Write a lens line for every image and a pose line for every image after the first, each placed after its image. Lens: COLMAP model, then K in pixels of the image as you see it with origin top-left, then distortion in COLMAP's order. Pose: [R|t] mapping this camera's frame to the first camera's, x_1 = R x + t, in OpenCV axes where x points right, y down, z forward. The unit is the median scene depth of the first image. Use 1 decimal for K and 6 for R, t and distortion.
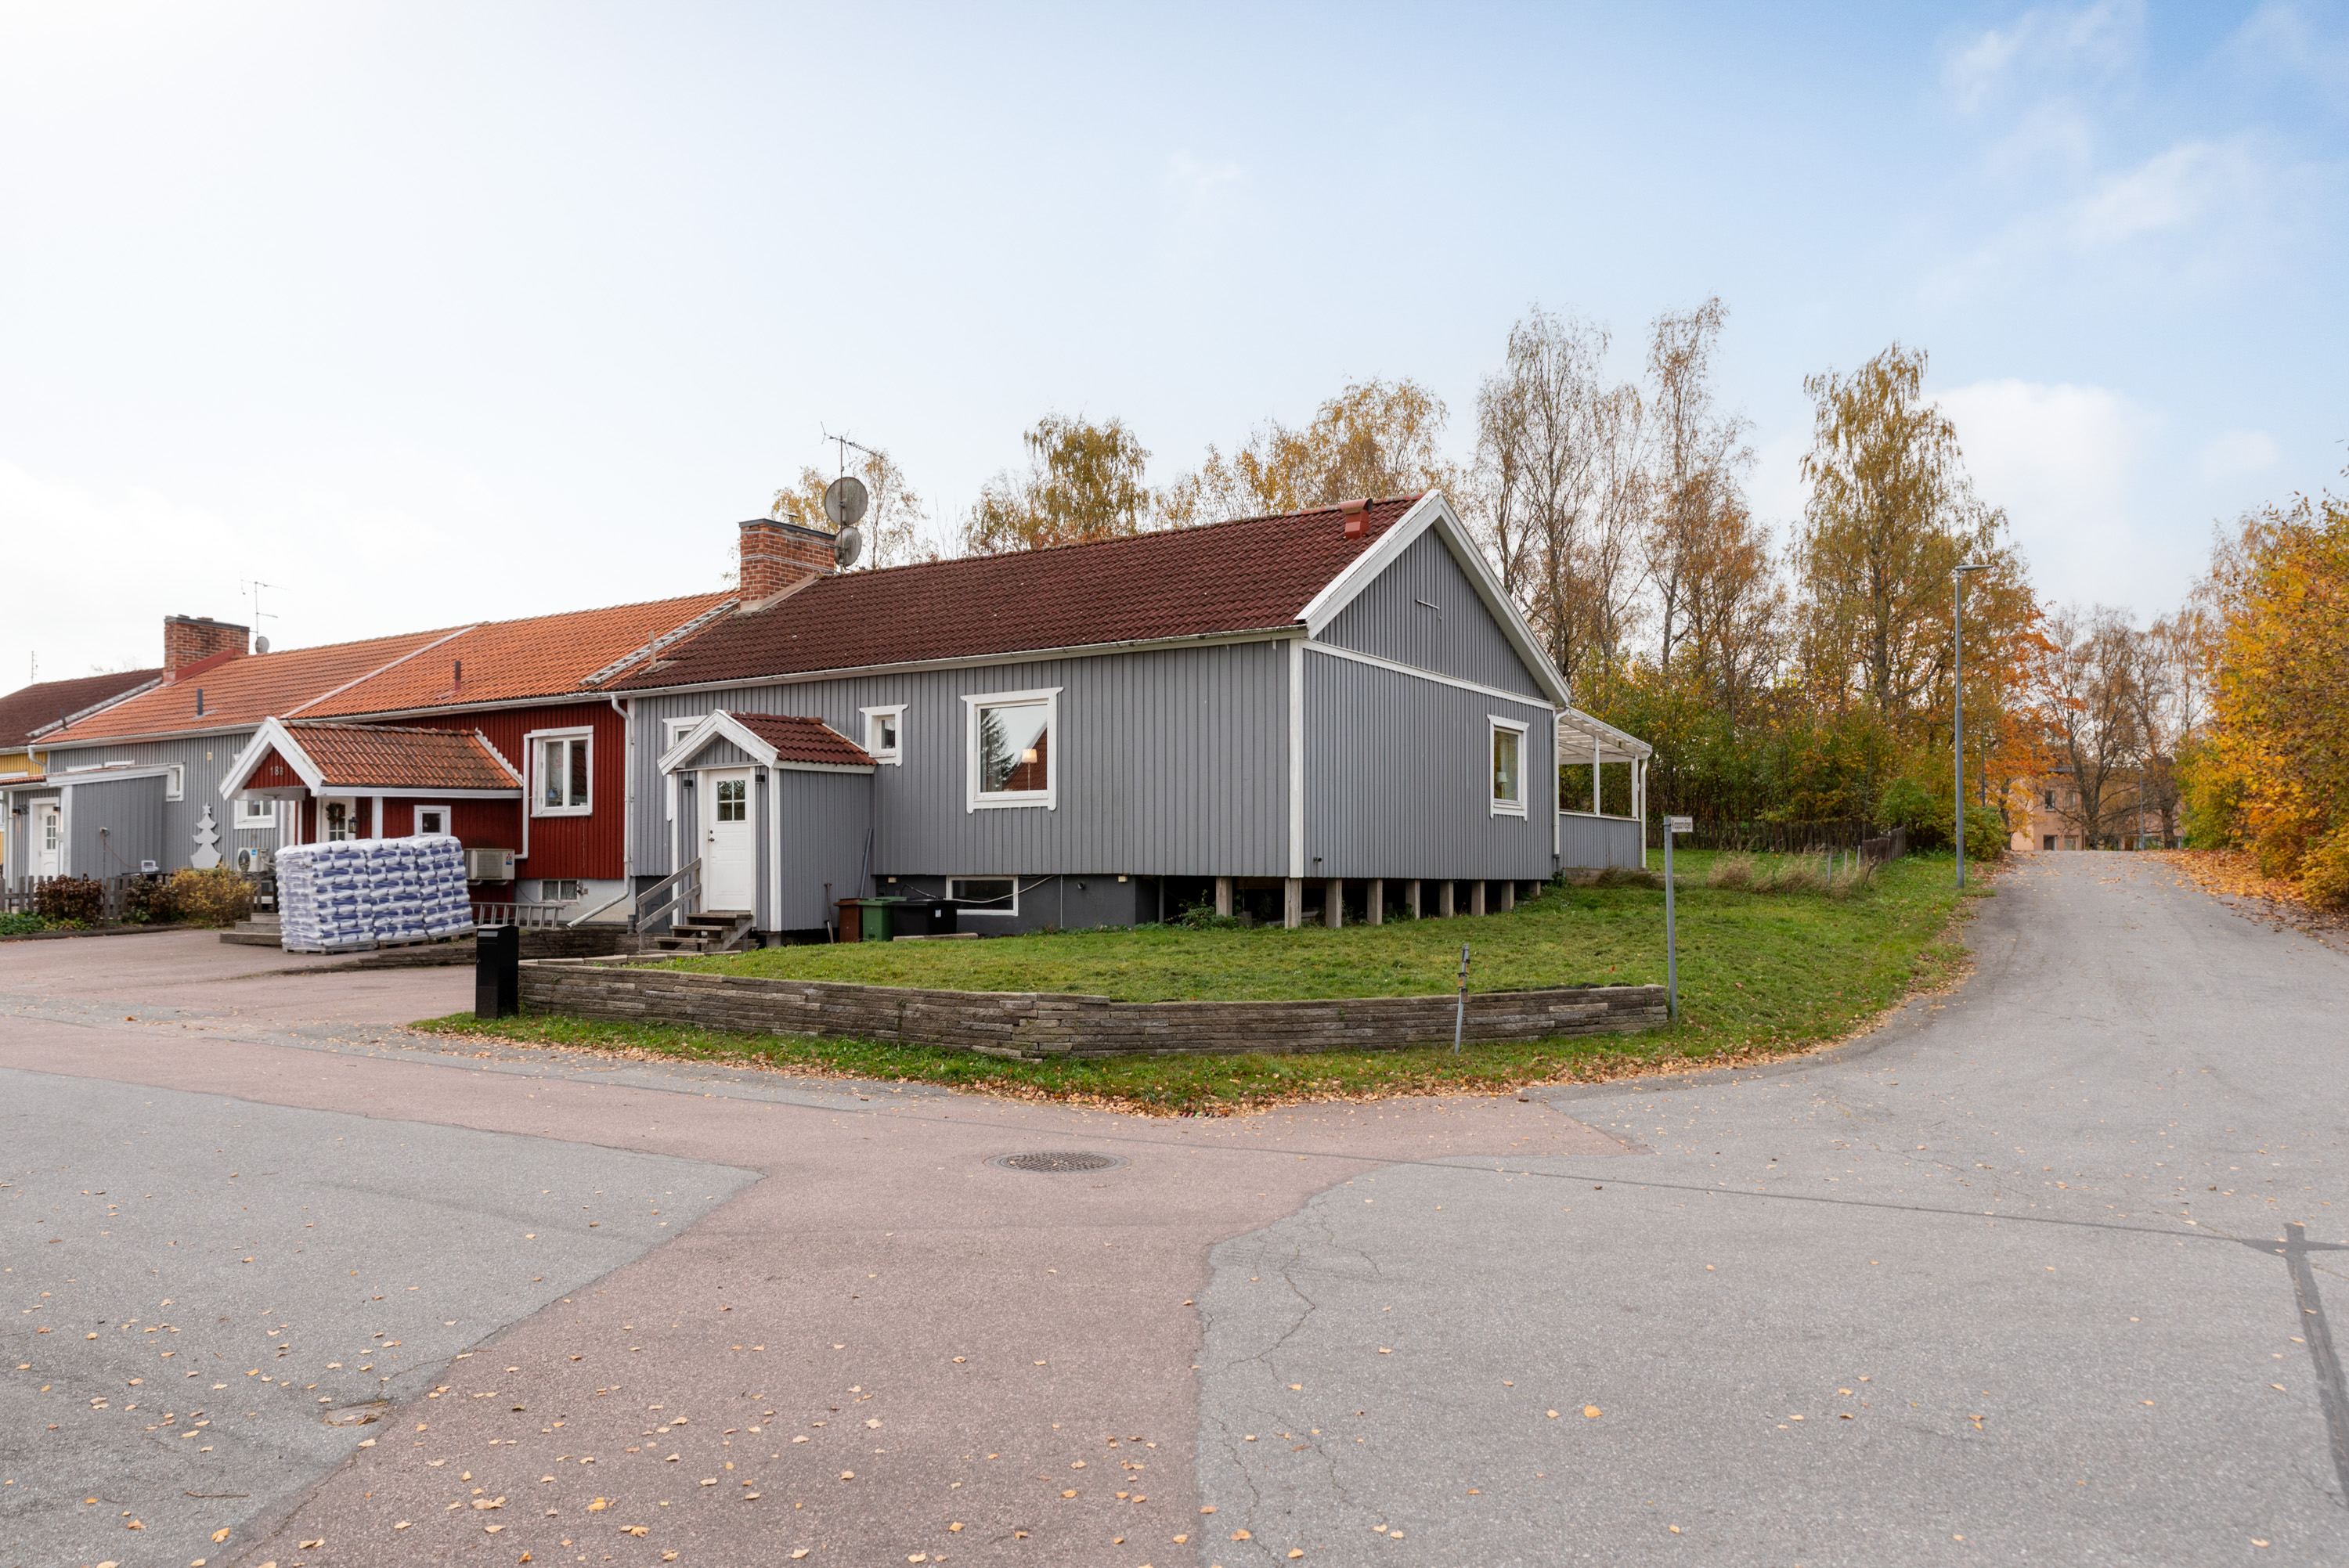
lens RADIAL K [[1685.3, 0, 1174.5], [0, 1685.3, 784.0], [0, 0, 1]] dist [-0.002970, -0.000935]
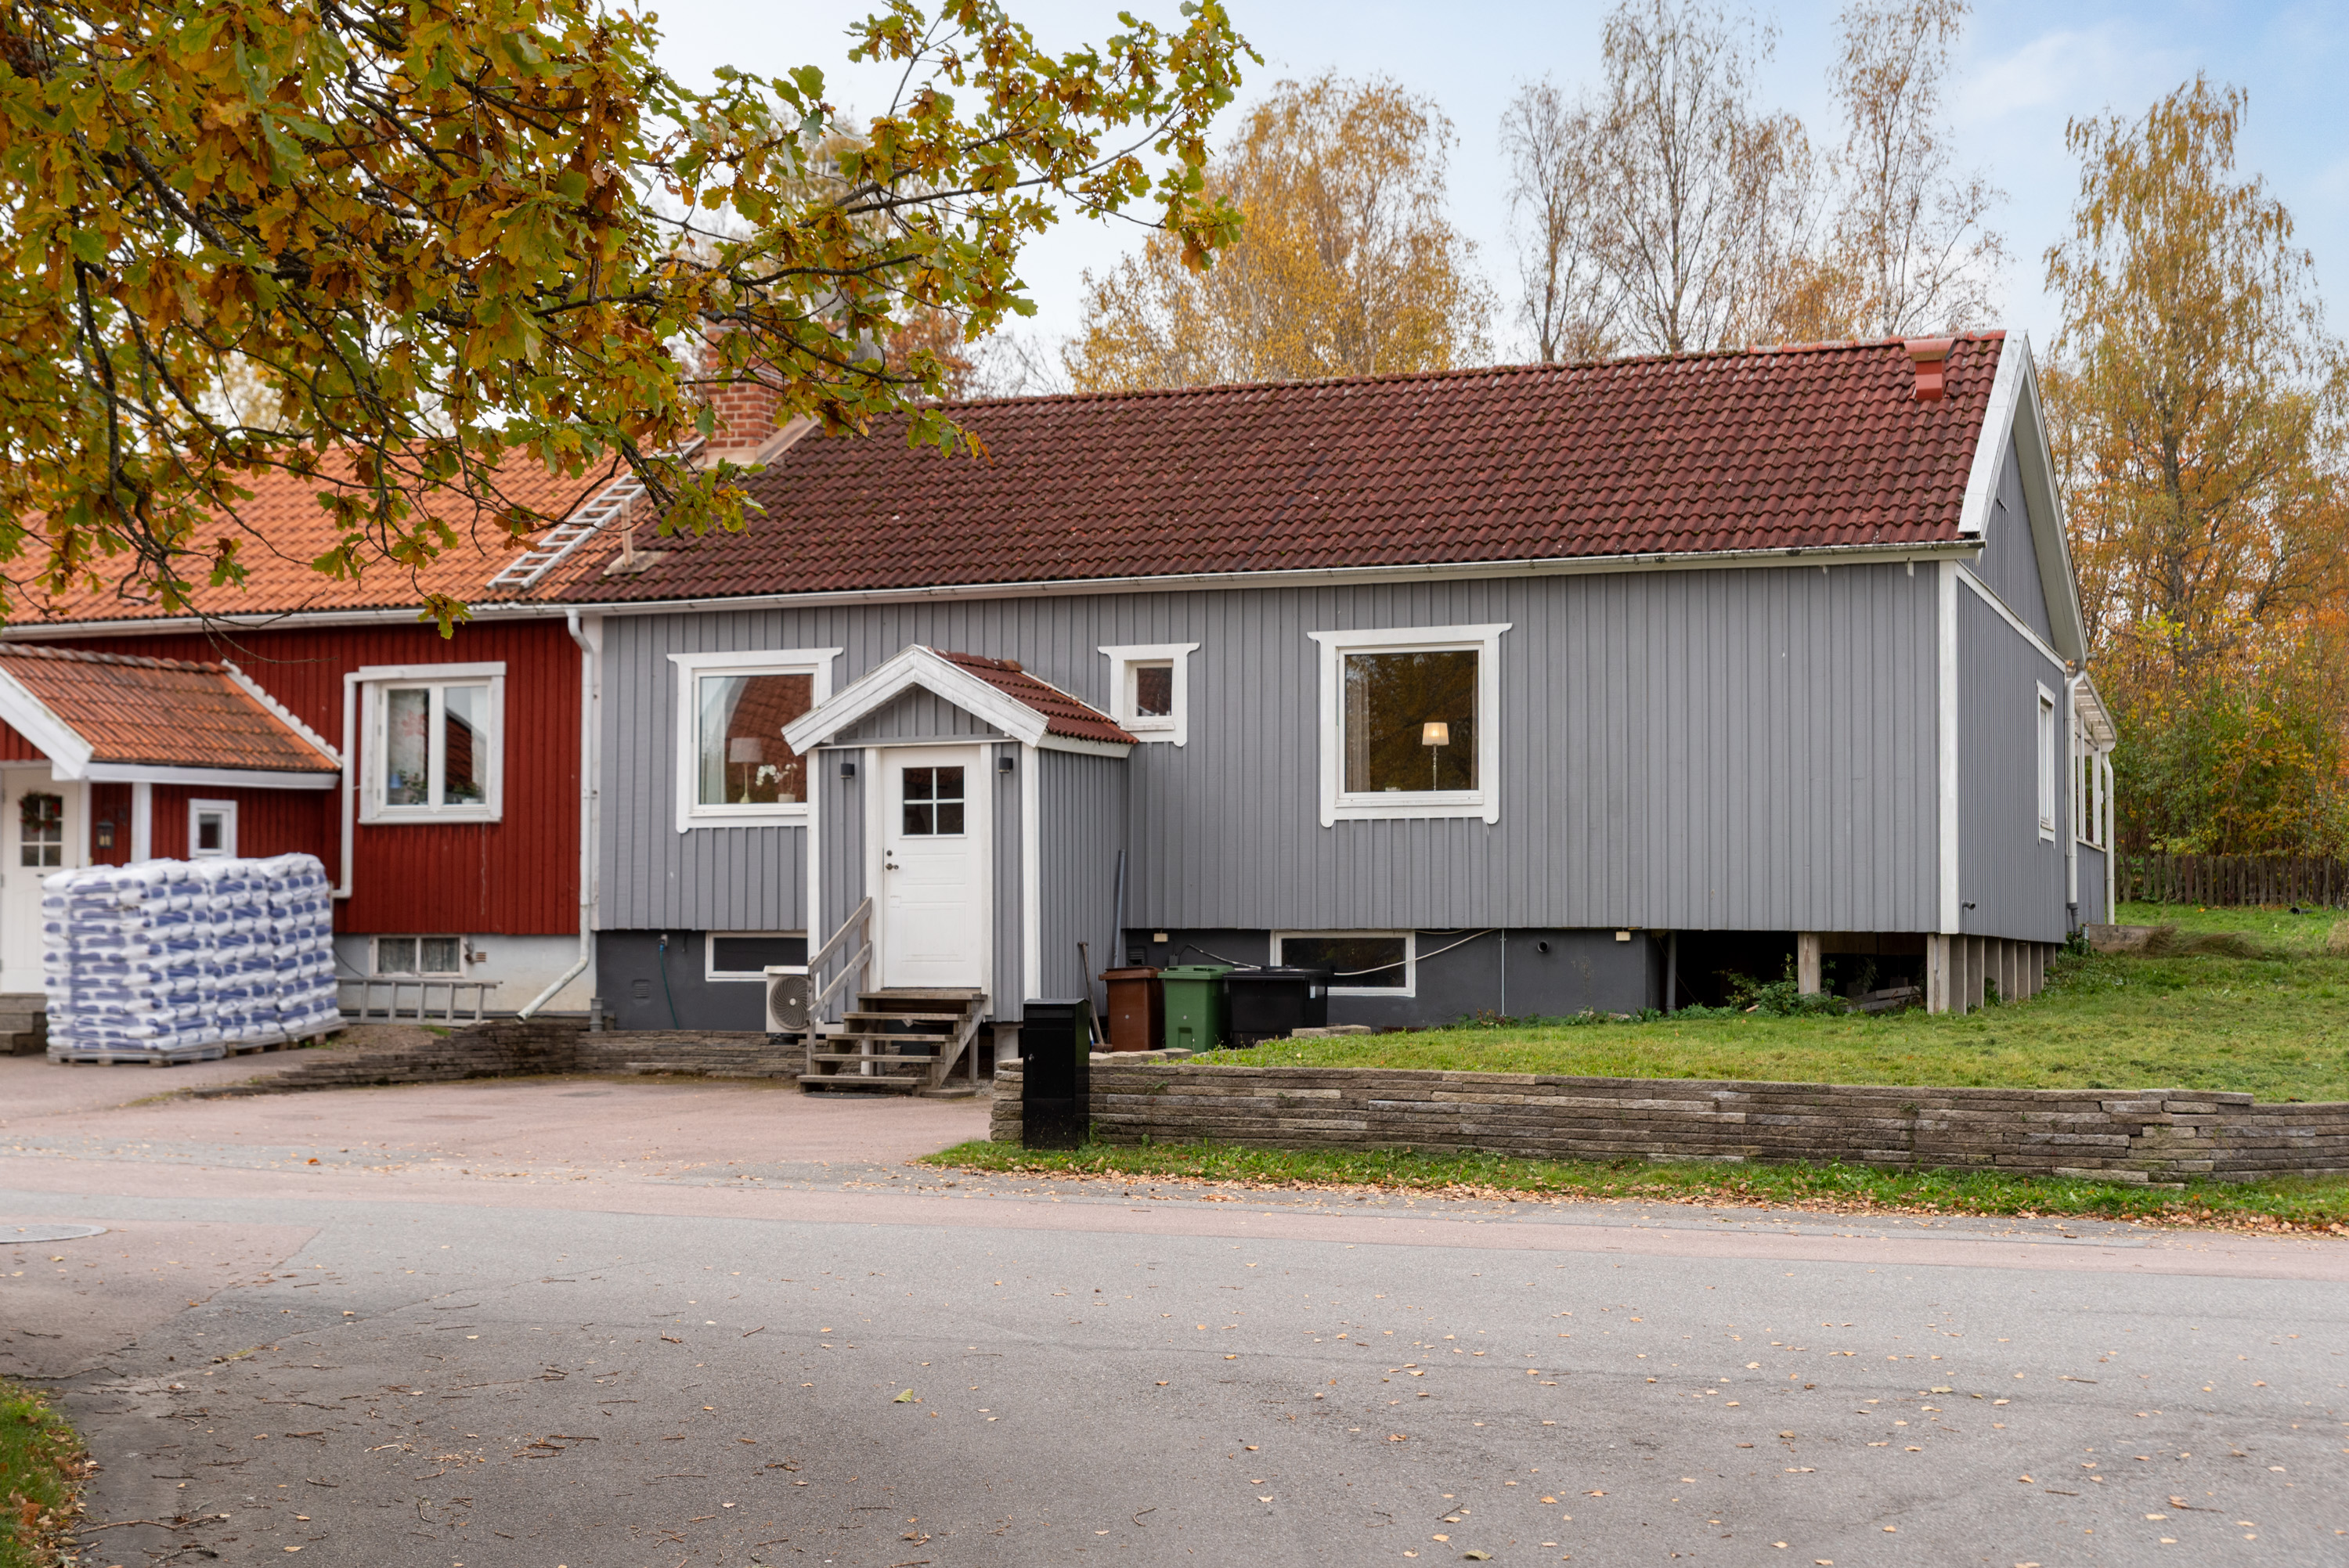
lens RADIAL K [[3196.6, 0, 1174.5], [0, 3196.6, 784.0], [0, 0, 1]] dist [-0.024000, 0.033071]
pose [[0.975556, 0.015495, 0.219202, -0.409789], [-0.015980, 0.999872, 0.000439, 0.002273], [-0.219167, -0.003931, 0.975679, -0.102118]]
